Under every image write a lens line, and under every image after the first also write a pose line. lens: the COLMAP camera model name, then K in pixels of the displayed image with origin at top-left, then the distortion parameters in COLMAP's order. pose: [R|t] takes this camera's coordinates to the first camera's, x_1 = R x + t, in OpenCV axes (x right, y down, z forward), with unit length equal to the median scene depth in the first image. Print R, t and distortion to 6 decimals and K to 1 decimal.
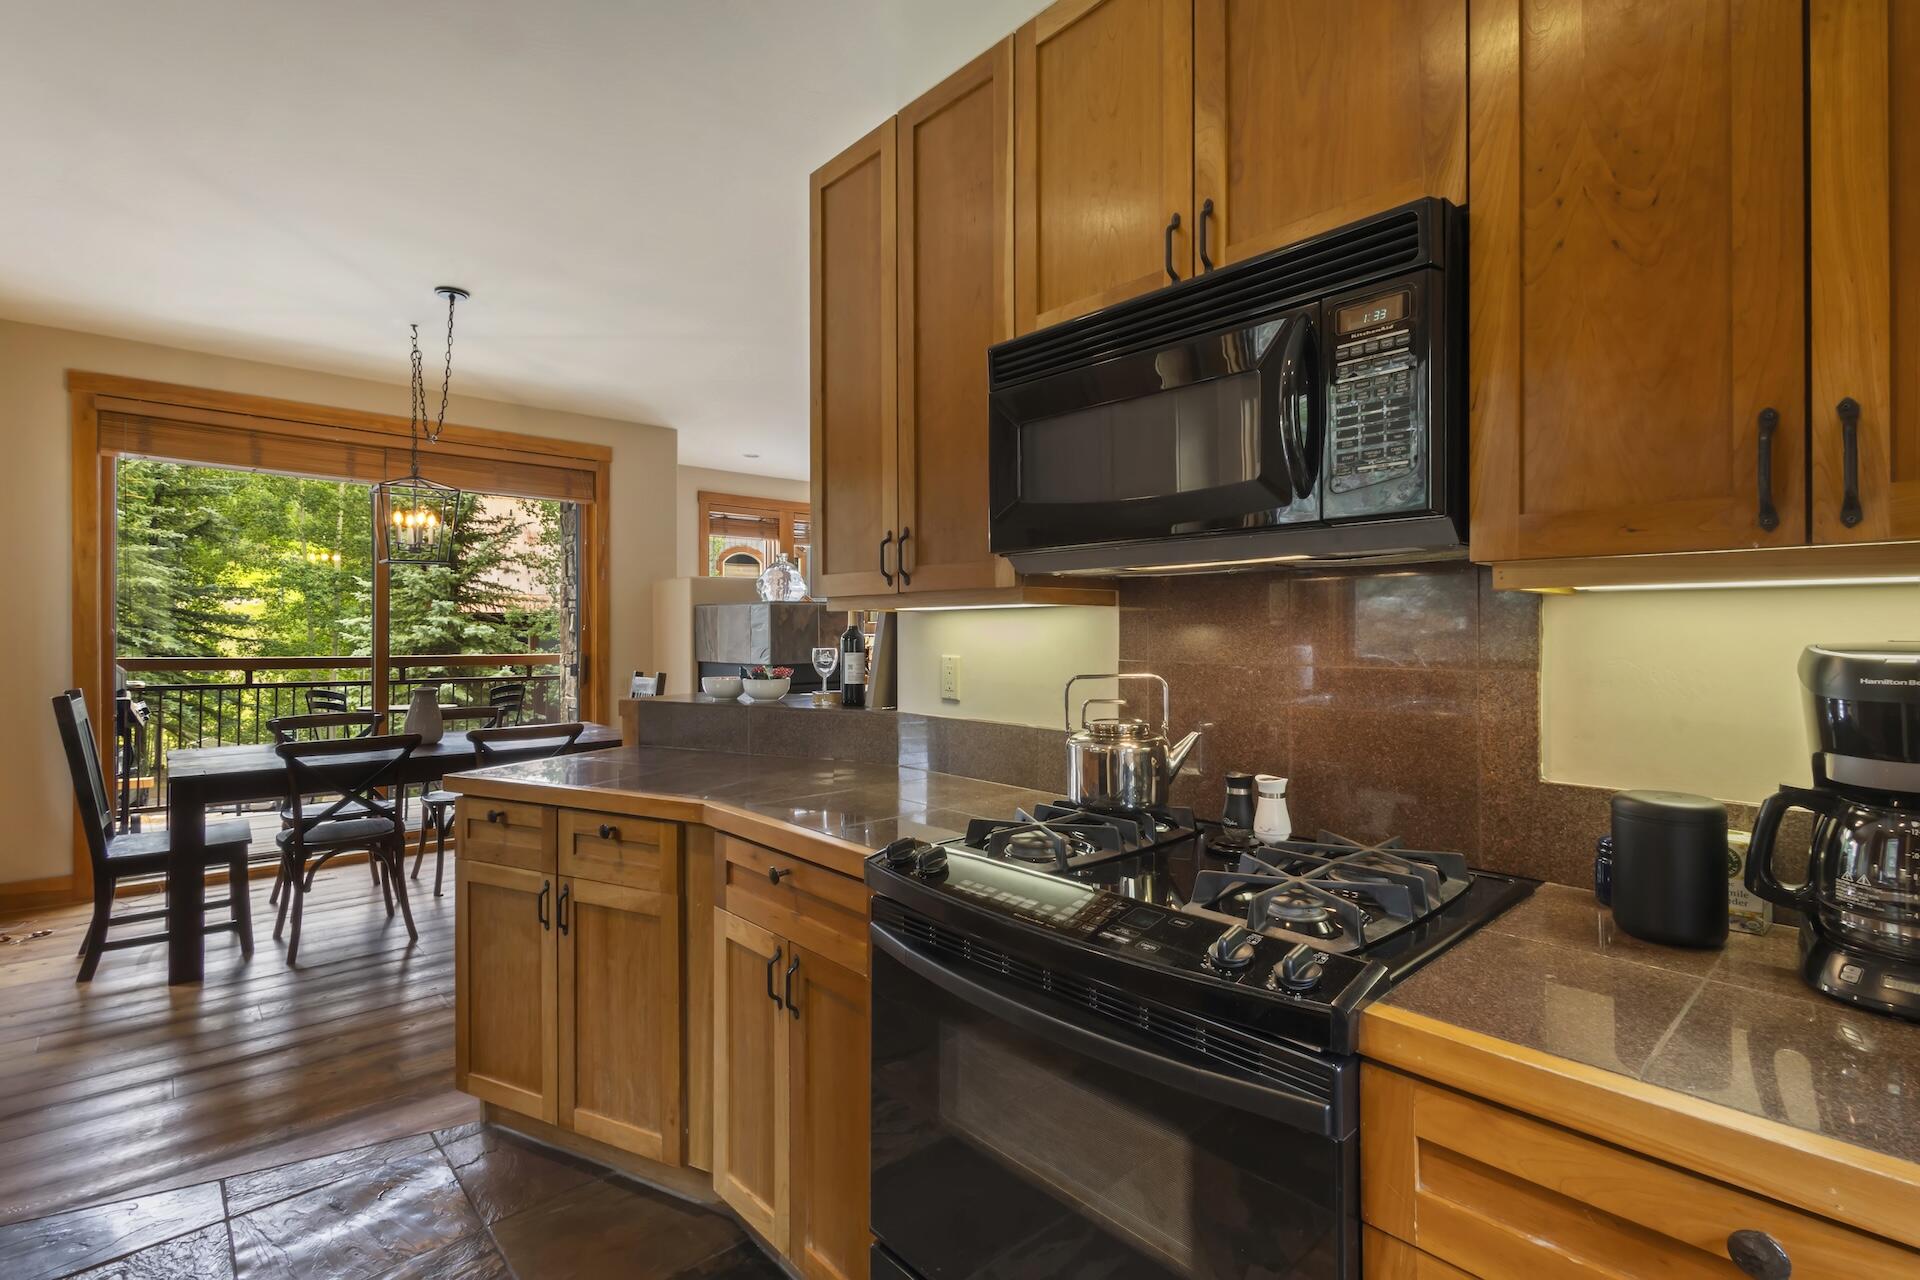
lens RADIAL K [[890.1, 0, 962.0], [0, 890.1, 629.4], [0, 0, 1]] dist [0.001113, 0.000046]
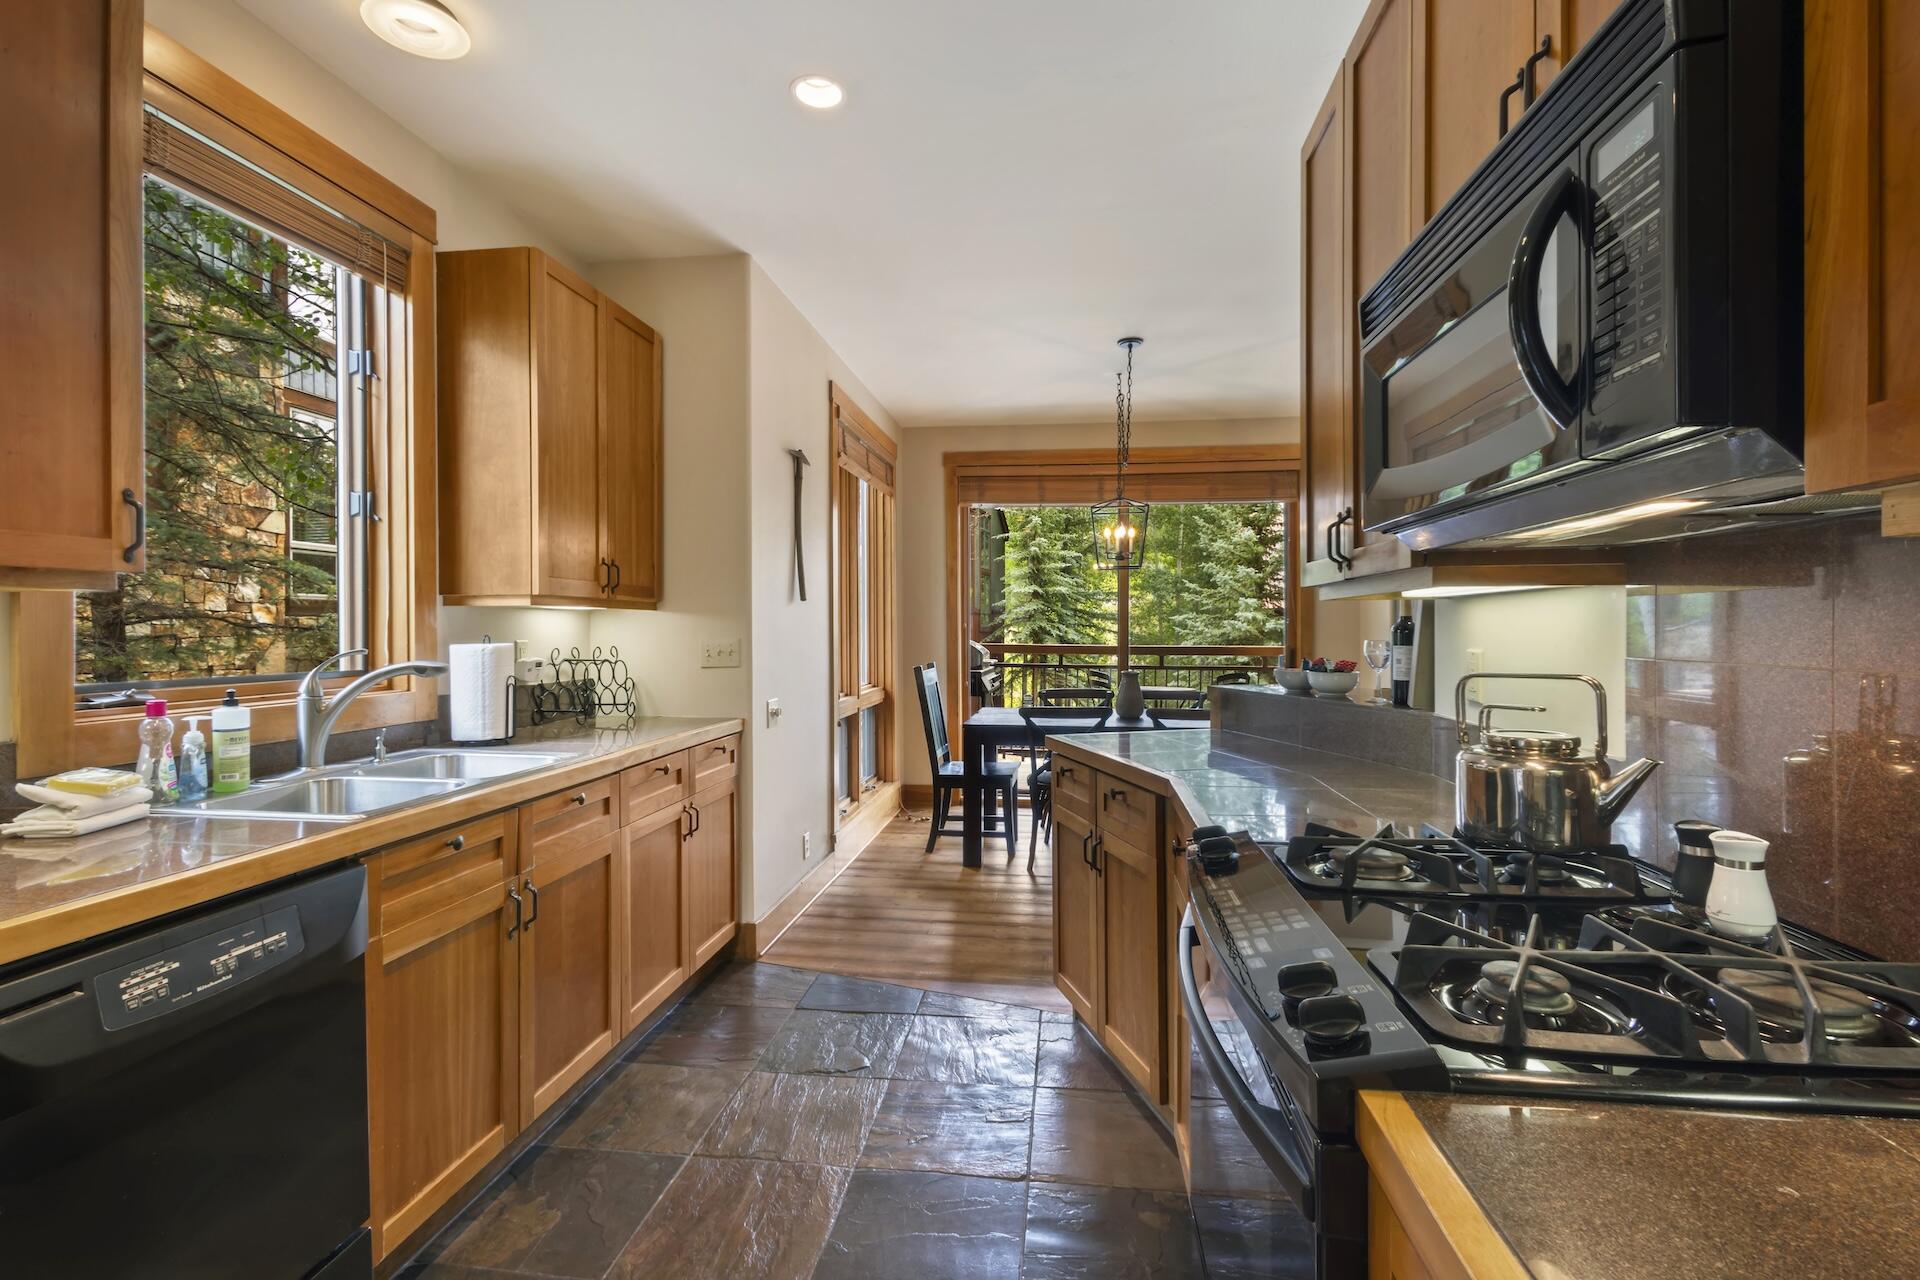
lens RADIAL K [[890.1, 0, 965.5], [0, 890.1, 636.2], [0, 0, 1]] dist [0.001113, 0.000046]
pose [[0.646446, 0.006829, -0.762929, 0.170664], [0.003864, 0.999918, 0.012224, 0.002029], [0.762950, -0.010850, 0.646367, 0.044369]]
